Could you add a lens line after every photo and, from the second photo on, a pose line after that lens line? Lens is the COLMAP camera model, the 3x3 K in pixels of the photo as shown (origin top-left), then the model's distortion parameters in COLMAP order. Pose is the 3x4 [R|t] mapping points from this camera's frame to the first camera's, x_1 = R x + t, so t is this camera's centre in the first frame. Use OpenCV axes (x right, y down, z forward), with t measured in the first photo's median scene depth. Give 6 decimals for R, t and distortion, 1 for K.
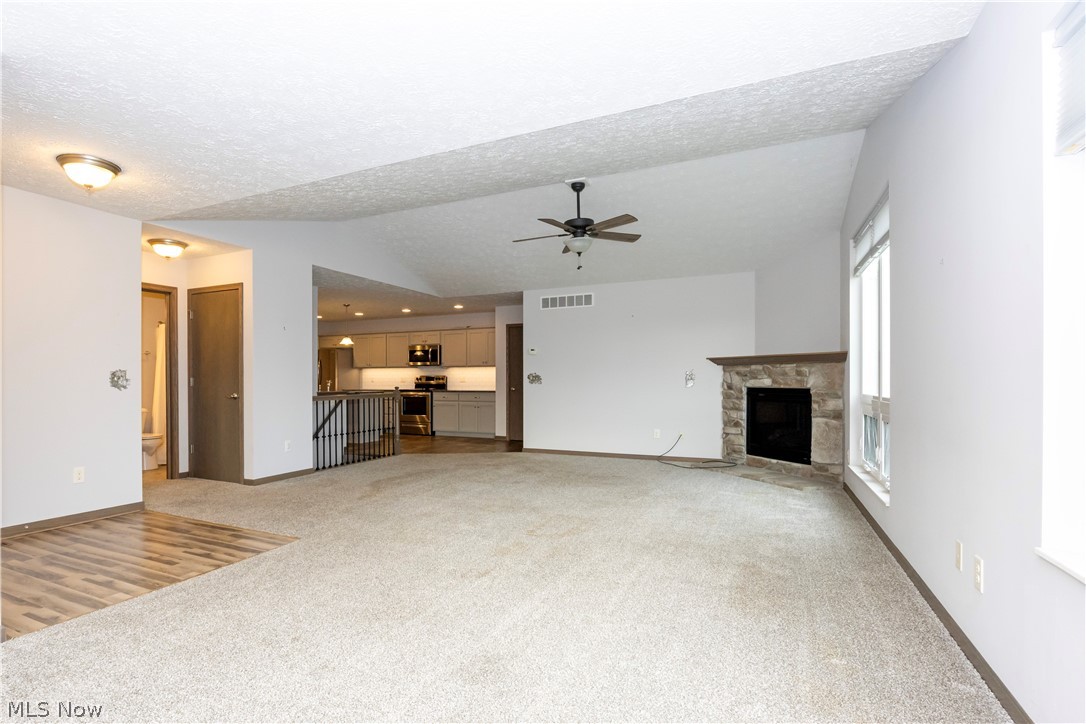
lens RADIAL K [[499.1, 0, 554.6], [0, 499.1, 378.7], [0, 0, 1]] dist [-0.001977, -0.000038]
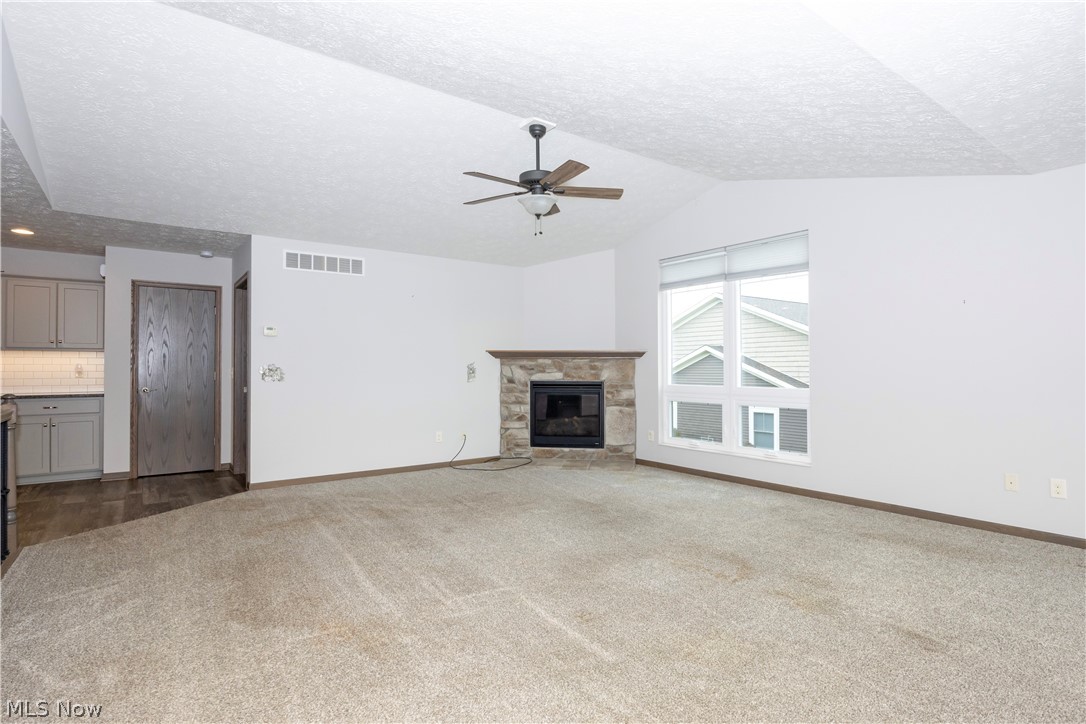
lens RADIAL K [[499.1, 0, 533.8], [0, 499.1, 366.3], [0, 0, 1]] dist [-0.001977, -0.000038]
pose [[0.578237, 0.004871, 0.815855, -0.439782], [-0.000696, 0.999985, -0.005477, -0.006793], [-0.815869, 0.002599, 0.578231, 0.407417]]
